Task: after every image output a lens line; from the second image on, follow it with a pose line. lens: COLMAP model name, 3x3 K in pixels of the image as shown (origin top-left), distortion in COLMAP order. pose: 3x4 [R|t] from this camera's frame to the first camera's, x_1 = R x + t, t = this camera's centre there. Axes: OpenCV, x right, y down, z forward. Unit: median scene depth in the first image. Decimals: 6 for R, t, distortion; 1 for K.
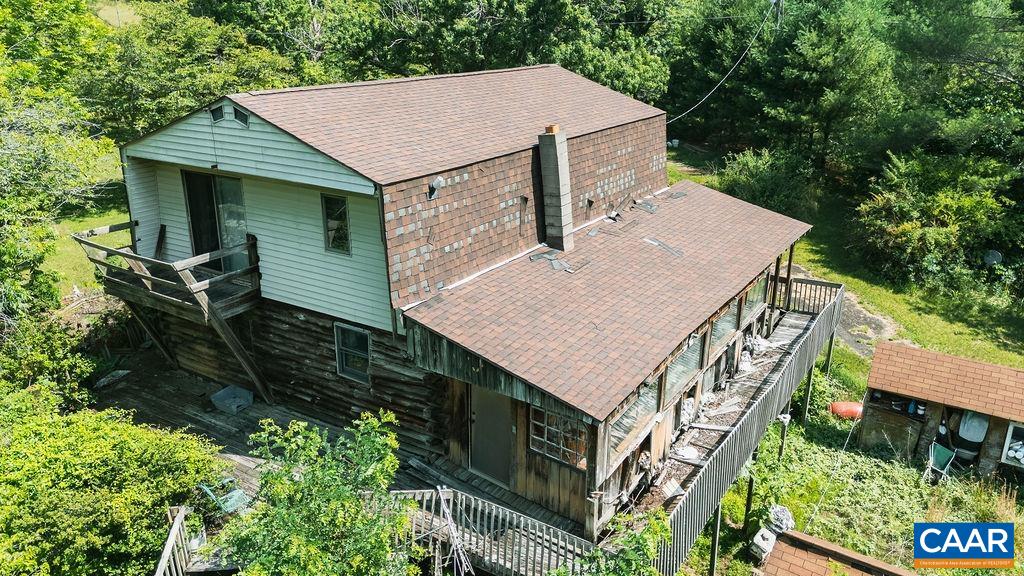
lens RADIAL K [[752.1, 0, 509.4], [0, 752.1, 285.4], [0, 0, 1]] dist [0.028125, -0.027737]
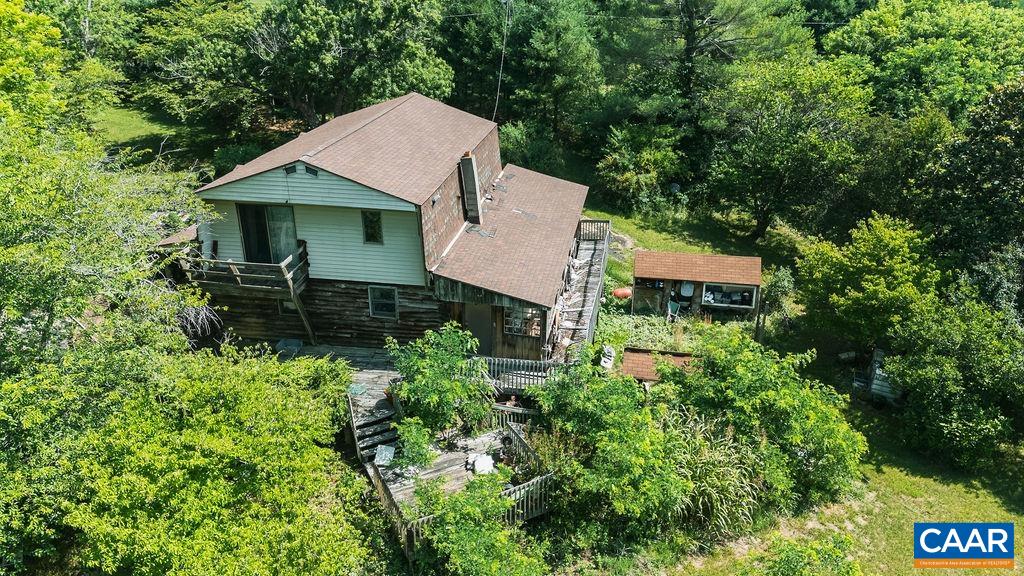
lens RADIAL K [[752.1, 0, 513.6], [0, 752.1, 289.9], [0, 0, 1]] dist [0.028125, -0.027737]
pose [[0.916896, -0.159559, 0.365846, -0.430403], [0.127653, 0.985703, 0.109975, -0.065824], [-0.378163, -0.054135, 0.924155, -0.521347]]
